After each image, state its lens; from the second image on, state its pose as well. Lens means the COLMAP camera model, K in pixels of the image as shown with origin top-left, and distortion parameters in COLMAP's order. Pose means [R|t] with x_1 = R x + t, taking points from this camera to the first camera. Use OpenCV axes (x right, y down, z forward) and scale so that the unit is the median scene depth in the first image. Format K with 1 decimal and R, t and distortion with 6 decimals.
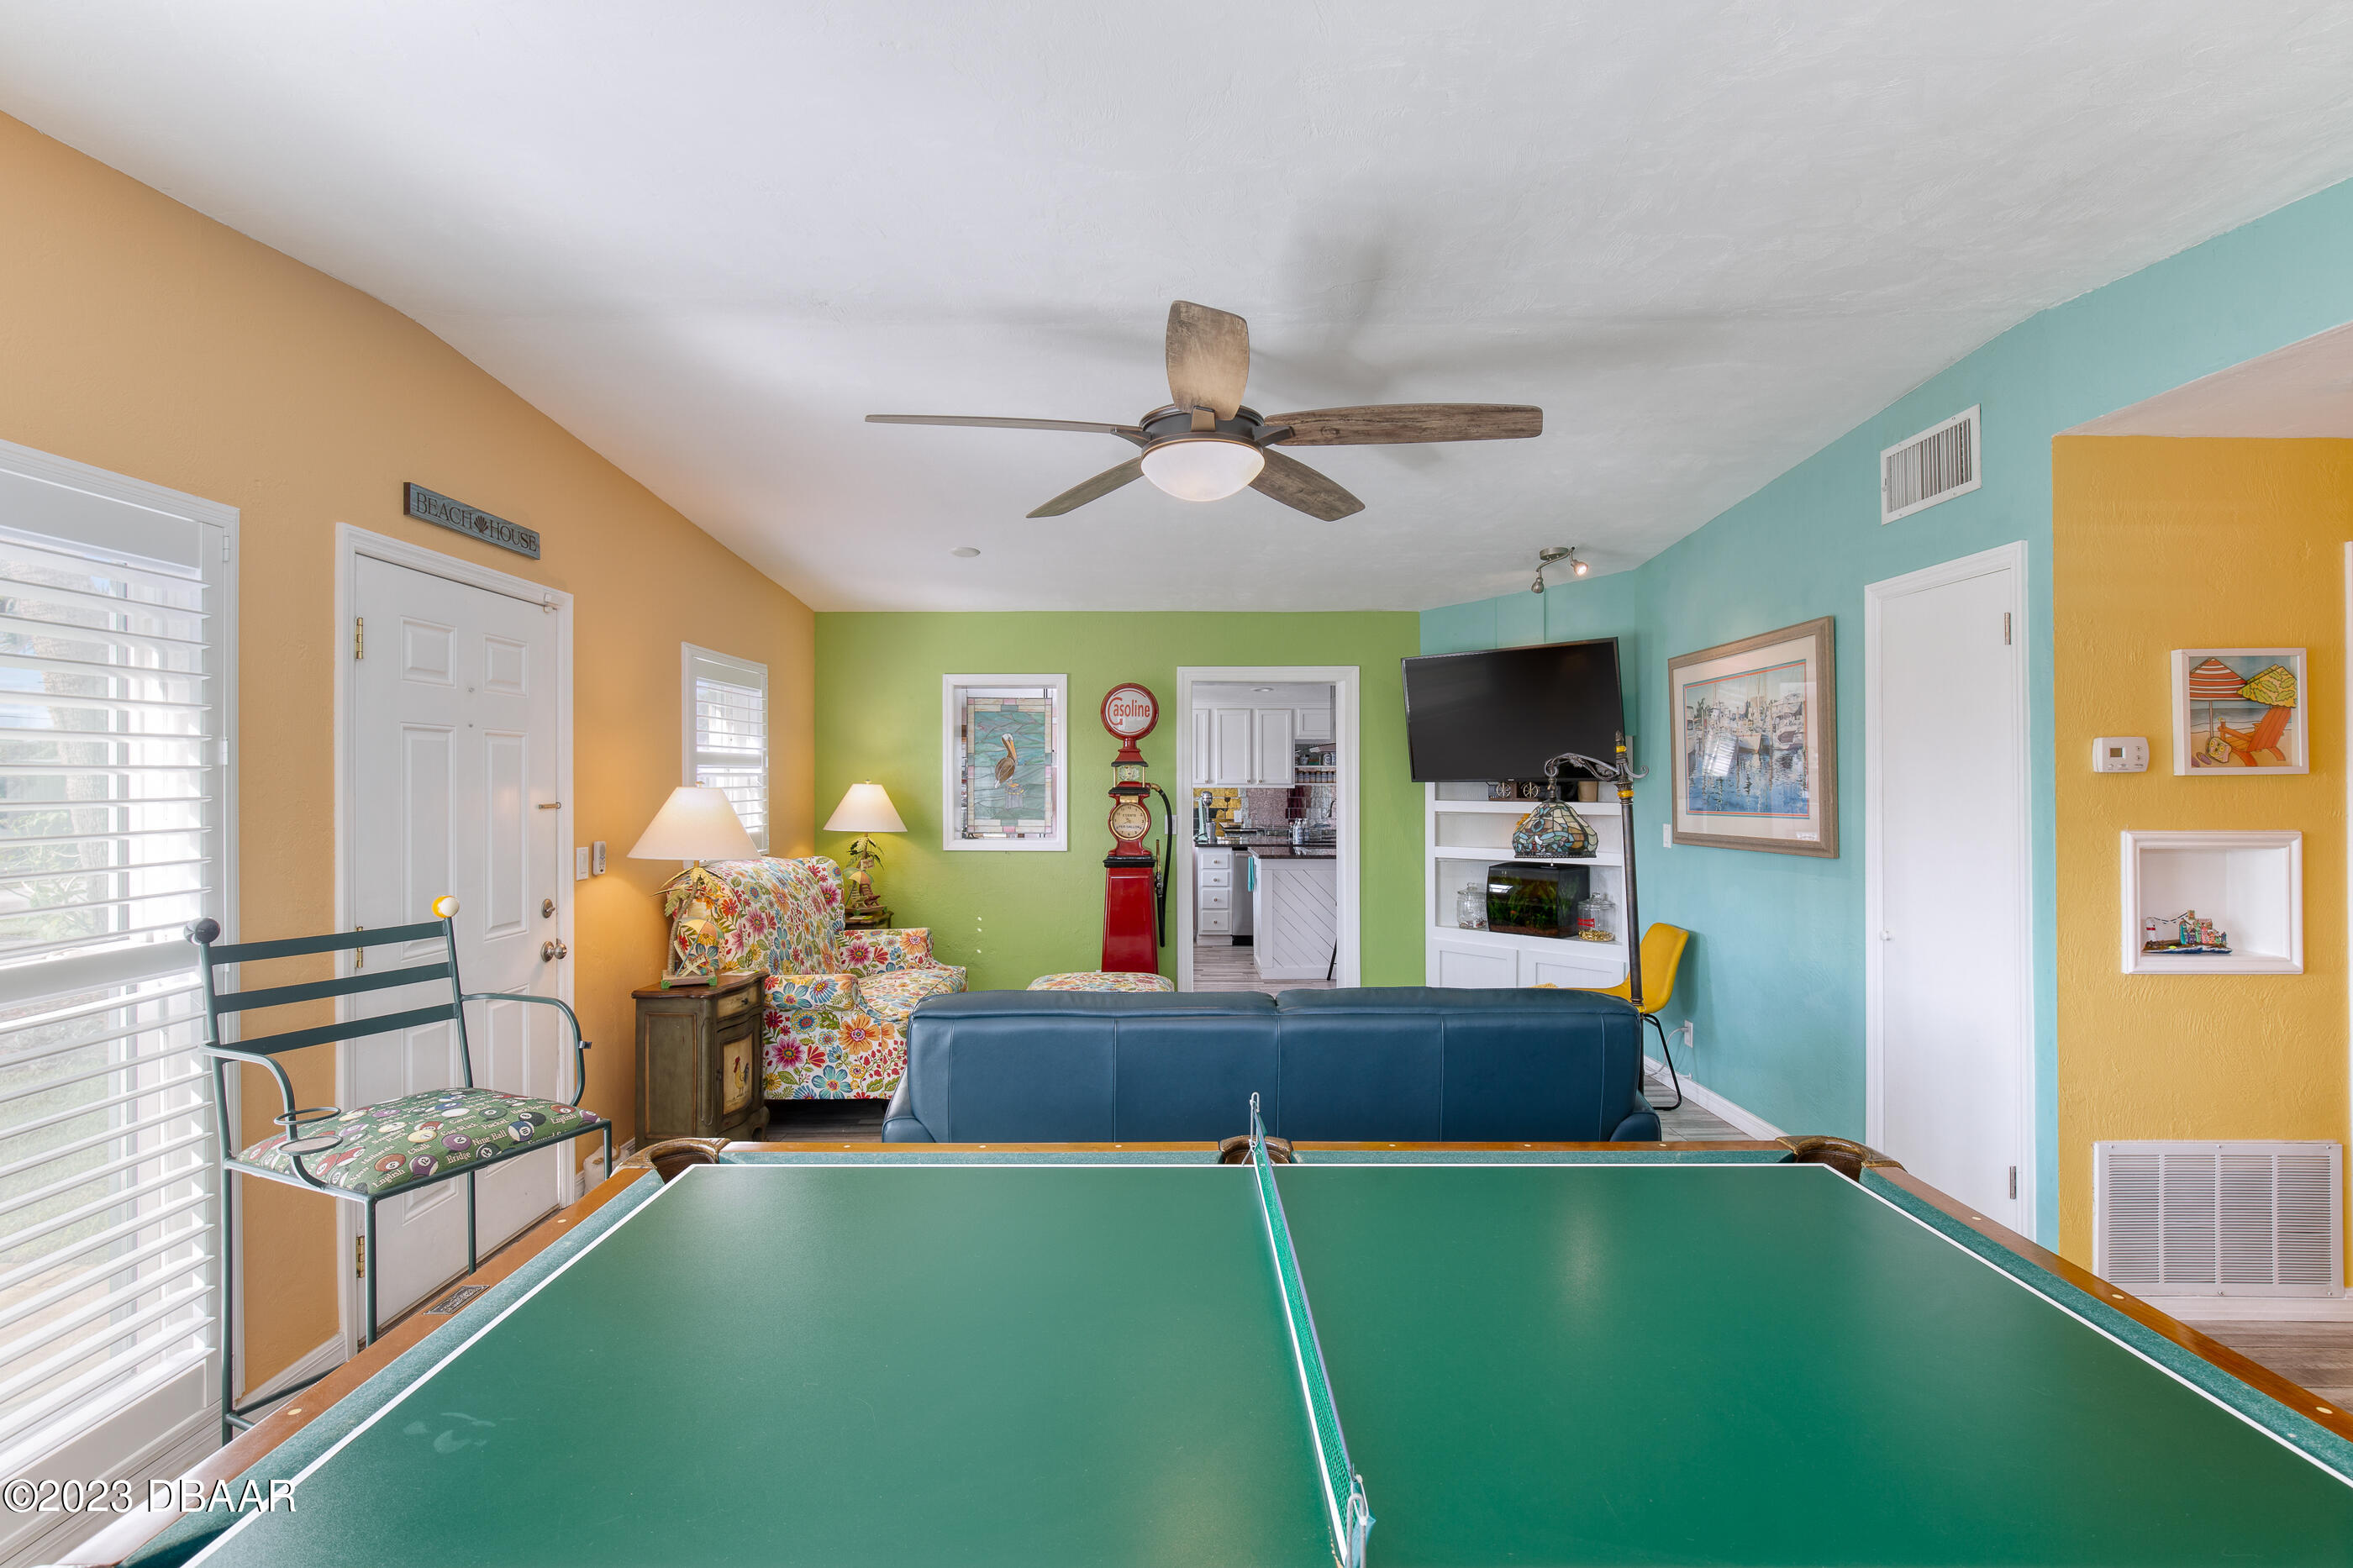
lens RADIAL K [[1081.8, 0, 1173.9], [0, 1081.8, 776.6], [0, 0, 1]] dist [-0.011716, 0.006337]
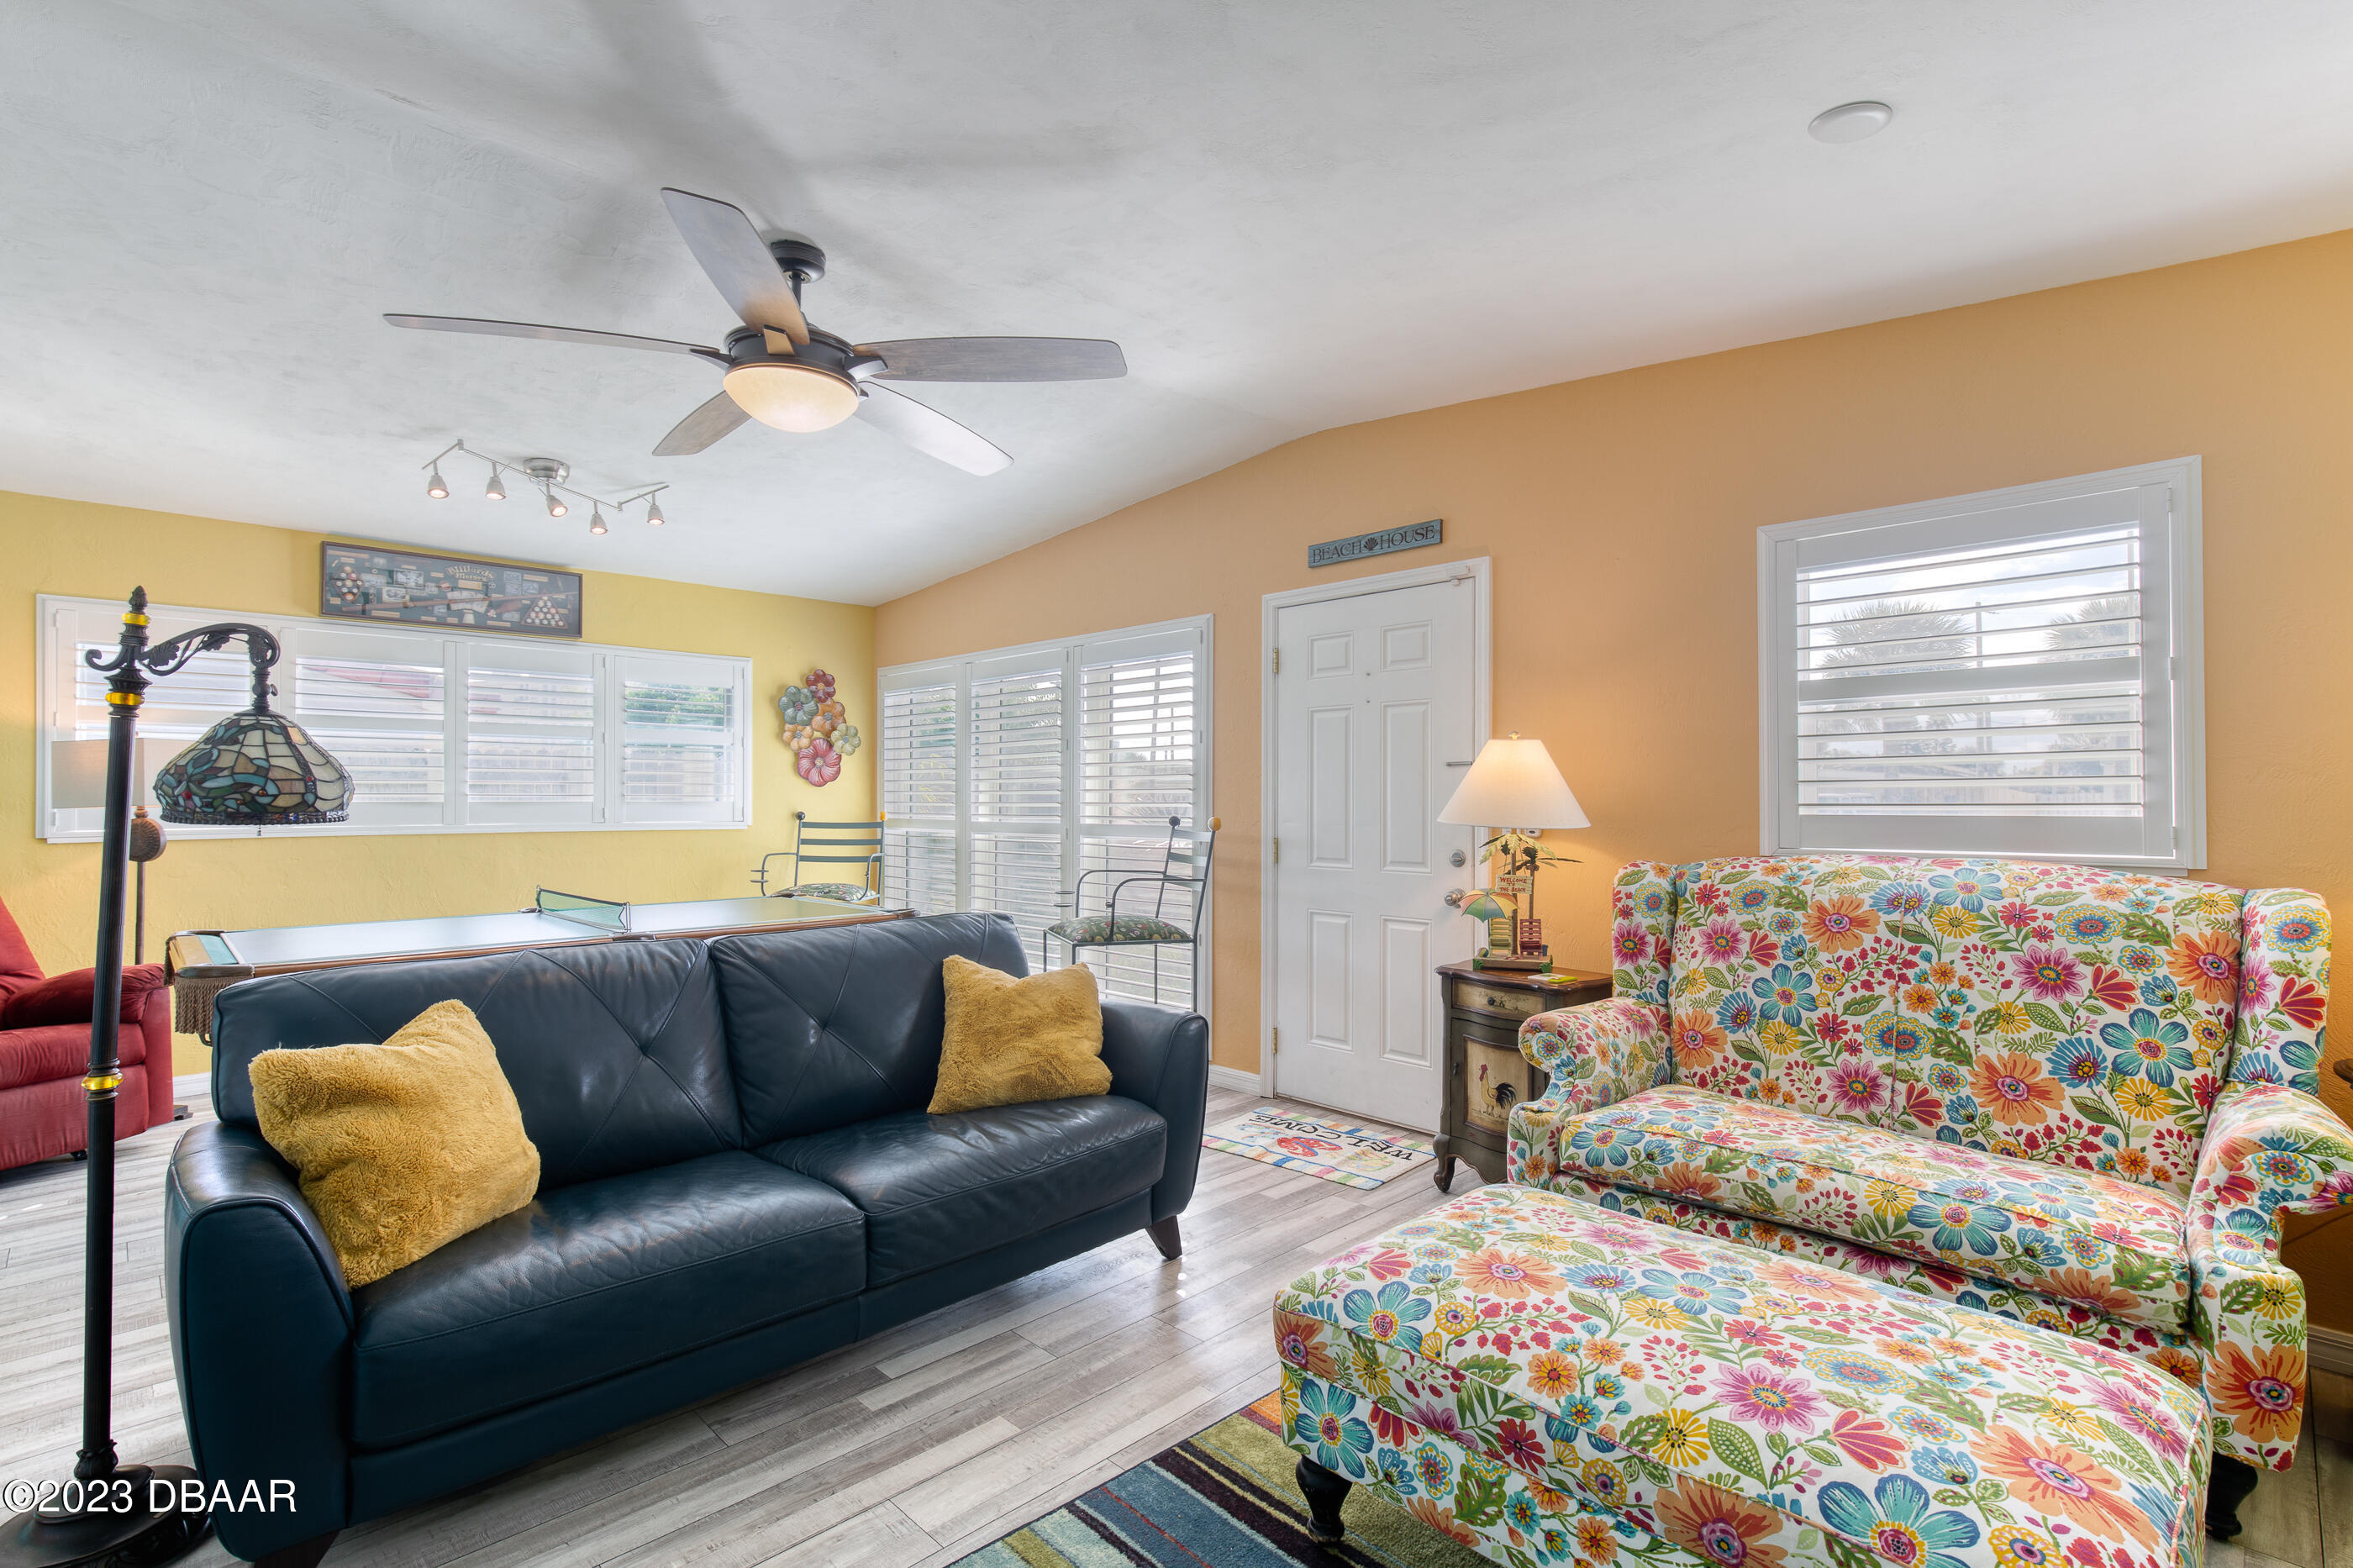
lens RADIAL K [[1081.8, 0, 1182.9], [0, 1081.8, 787.2], [0, 0, 1]] dist [-0.011716, 0.006337]
pose [[-0.710851, -0.004913, -0.703325, 0.336847], [0.005130, 0.999913, -0.012170, 0.056246], [0.703324, -0.012259, -0.710764, 1.411515]]
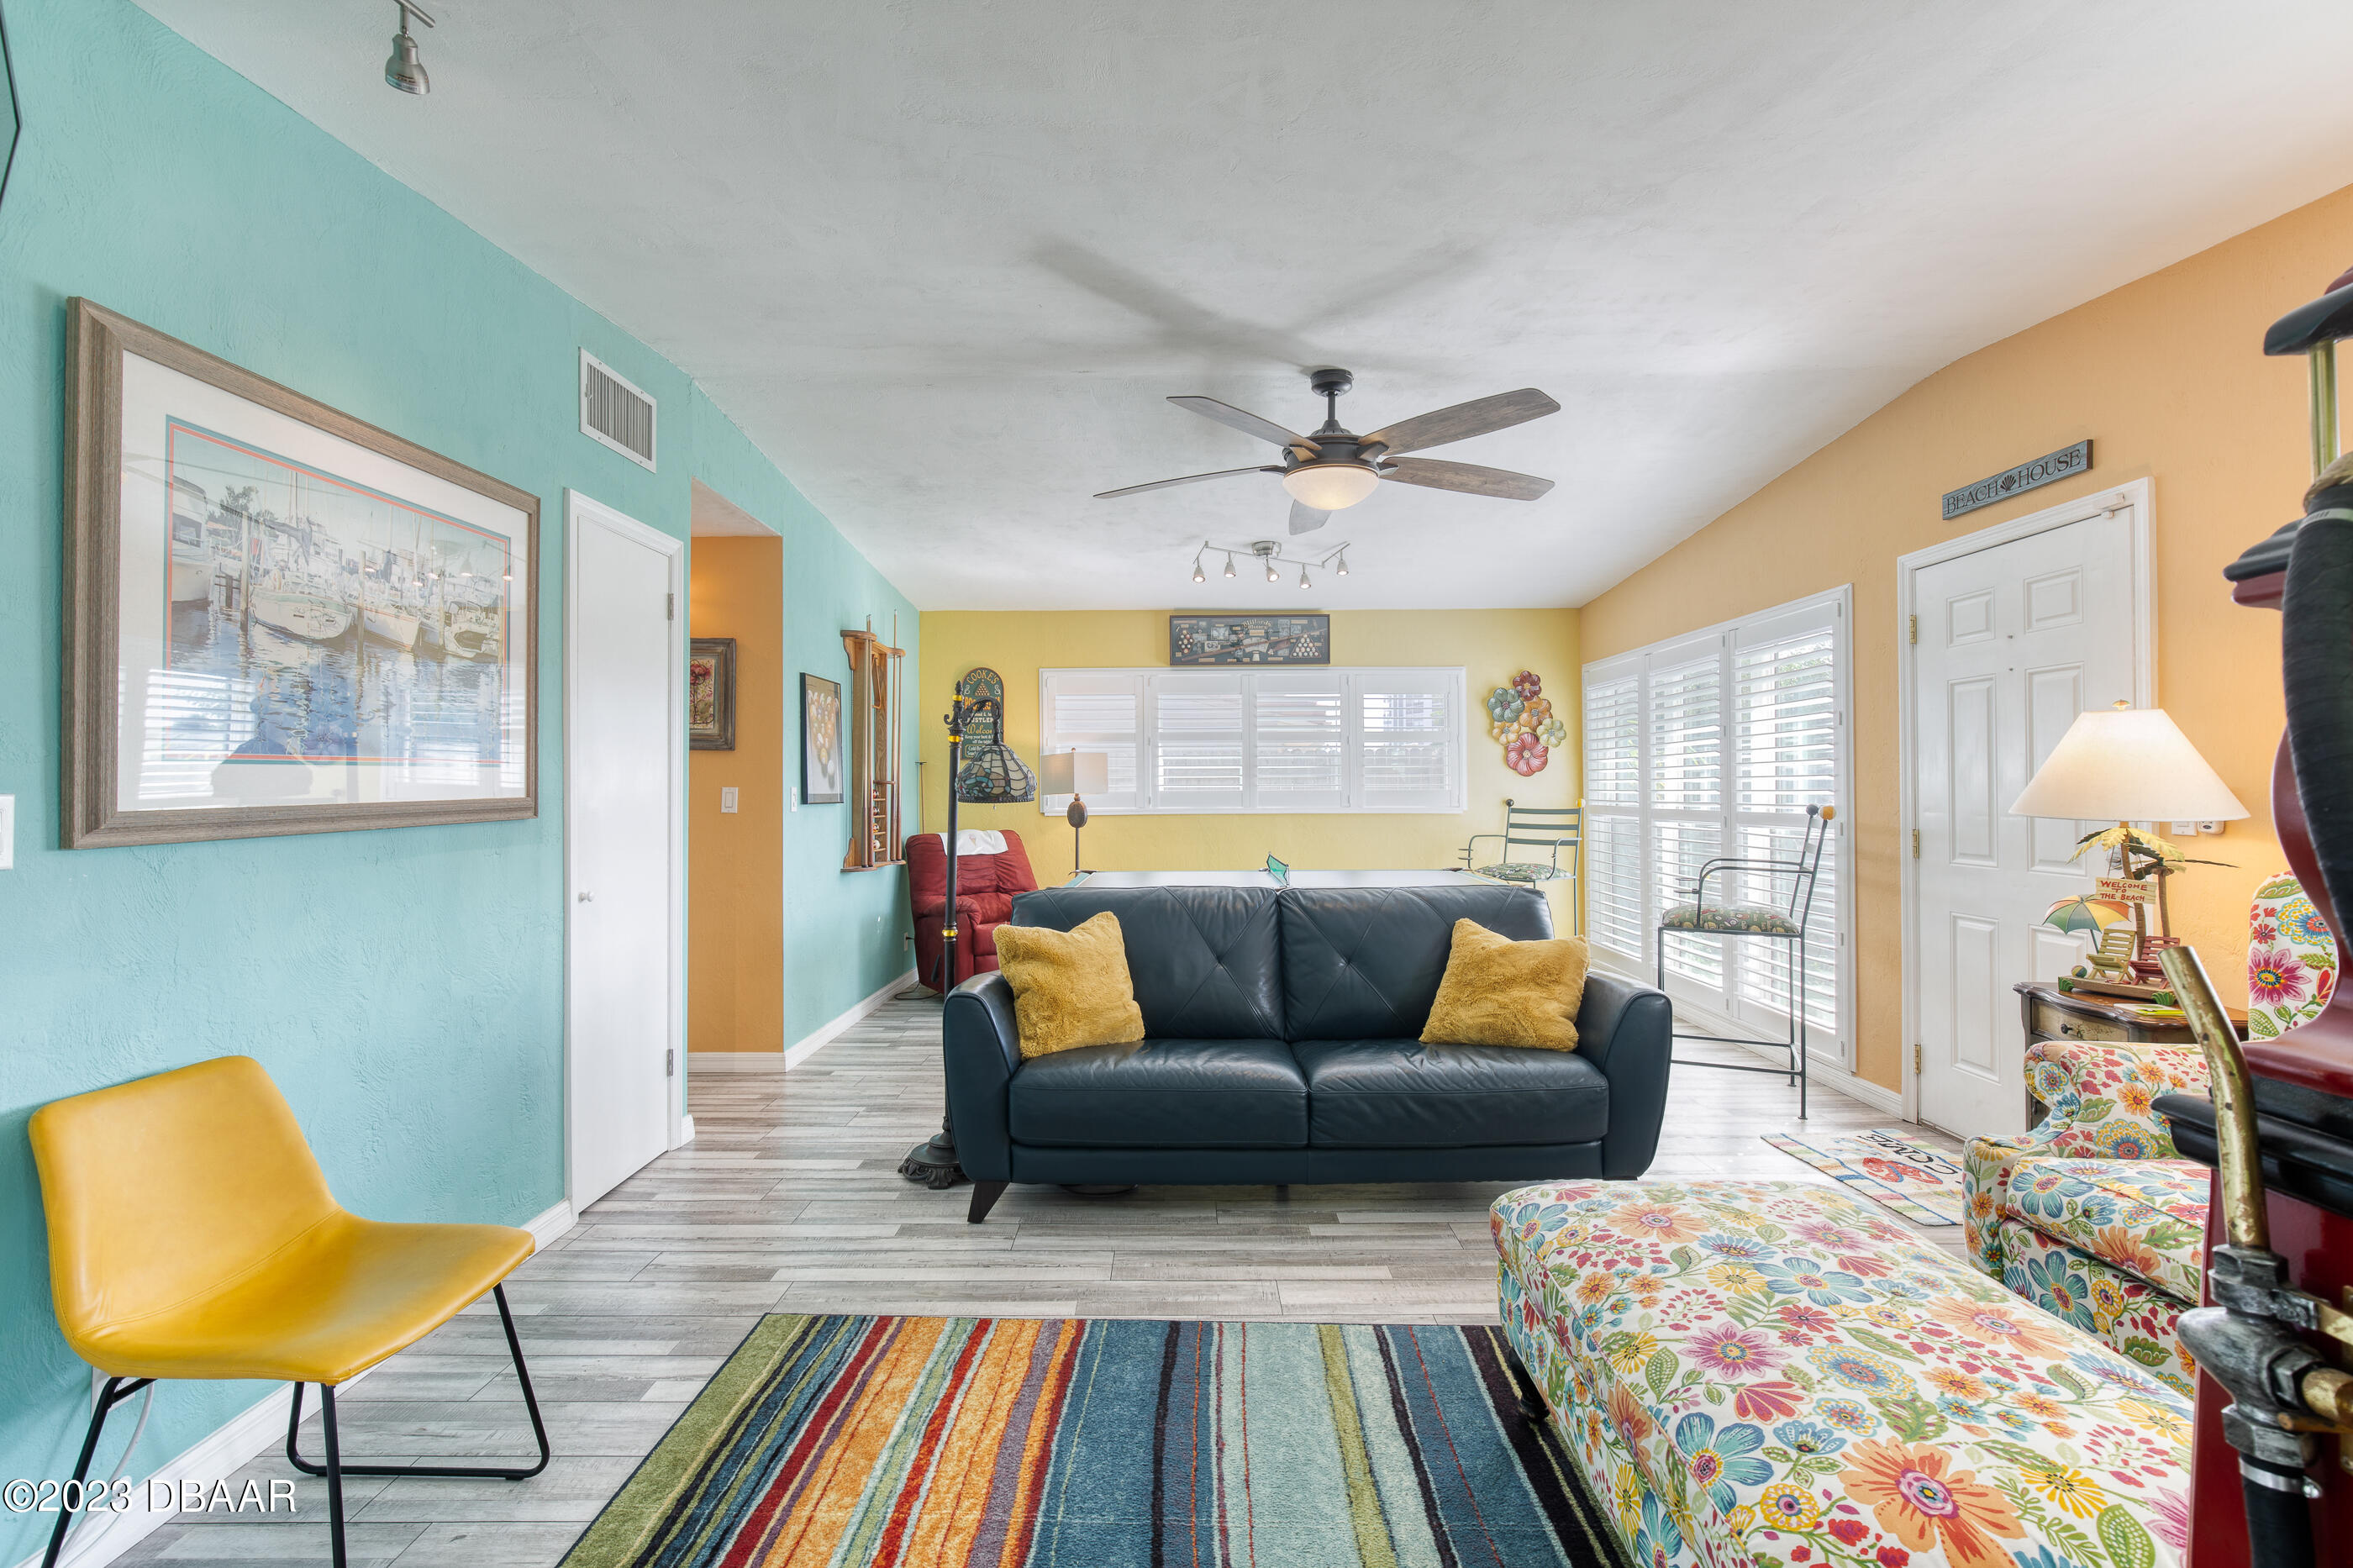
lens RADIAL K [[1071.9, 0, 1203.3], [0, 1071.9, 767.9], [0, 0, 1]] dist [-0.002683, 0.000945]
pose [[-0.999909, 0.007023, -0.011489, 0.144480], [0.007298, 0.999684, -0.024073, 0.058210], [0.011316, -0.024155, -0.999644, 1.658083]]
